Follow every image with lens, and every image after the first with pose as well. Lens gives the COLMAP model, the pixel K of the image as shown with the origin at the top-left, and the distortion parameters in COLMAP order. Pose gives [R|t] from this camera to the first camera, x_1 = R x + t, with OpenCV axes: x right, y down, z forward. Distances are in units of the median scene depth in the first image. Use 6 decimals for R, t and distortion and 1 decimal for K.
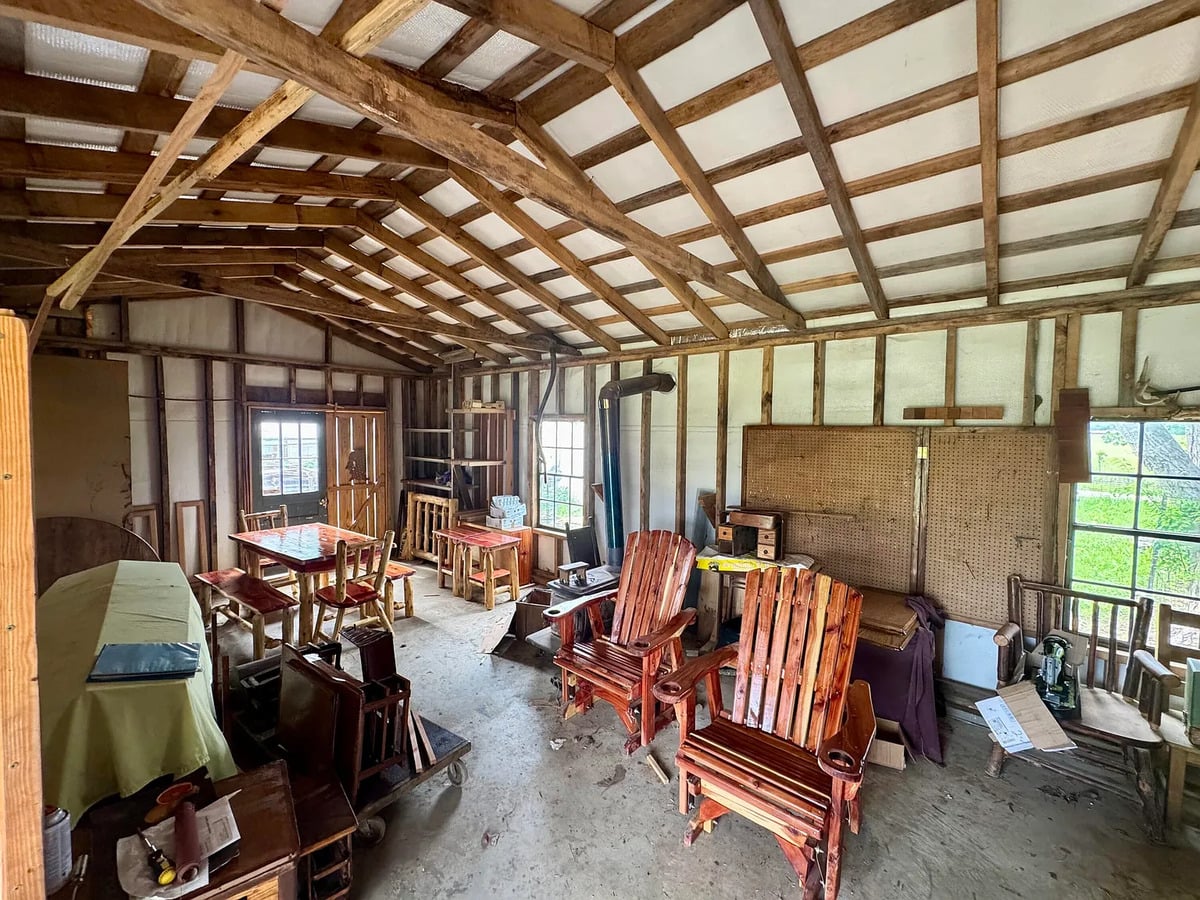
lens RADIAL K [[474.9, 0, 601.5], [0, 474.9, 451.9], [0, 0, 1]] dist [-0.000471, 0.000064]
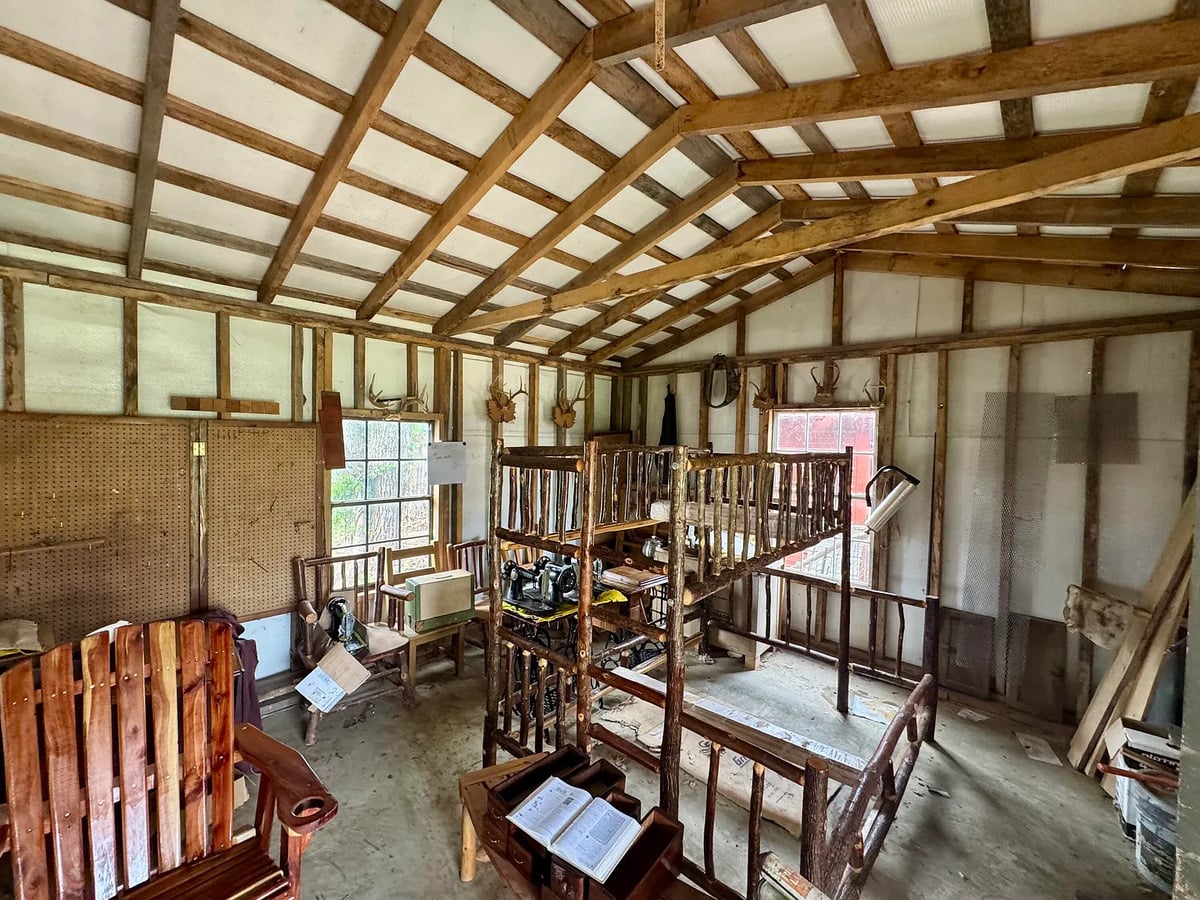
lens RADIAL K [[474.9, 0, 601.2], [0, 474.9, 451.6], [0, 0, 1]] dist [-0.000471, 0.000064]
pose [[0.063005, -0.041966, 0.997130, -0.167851], [0.023465, 0.998902, 0.040558, -0.012971], [-0.997737, 0.020842, 0.063921, 0.227144]]
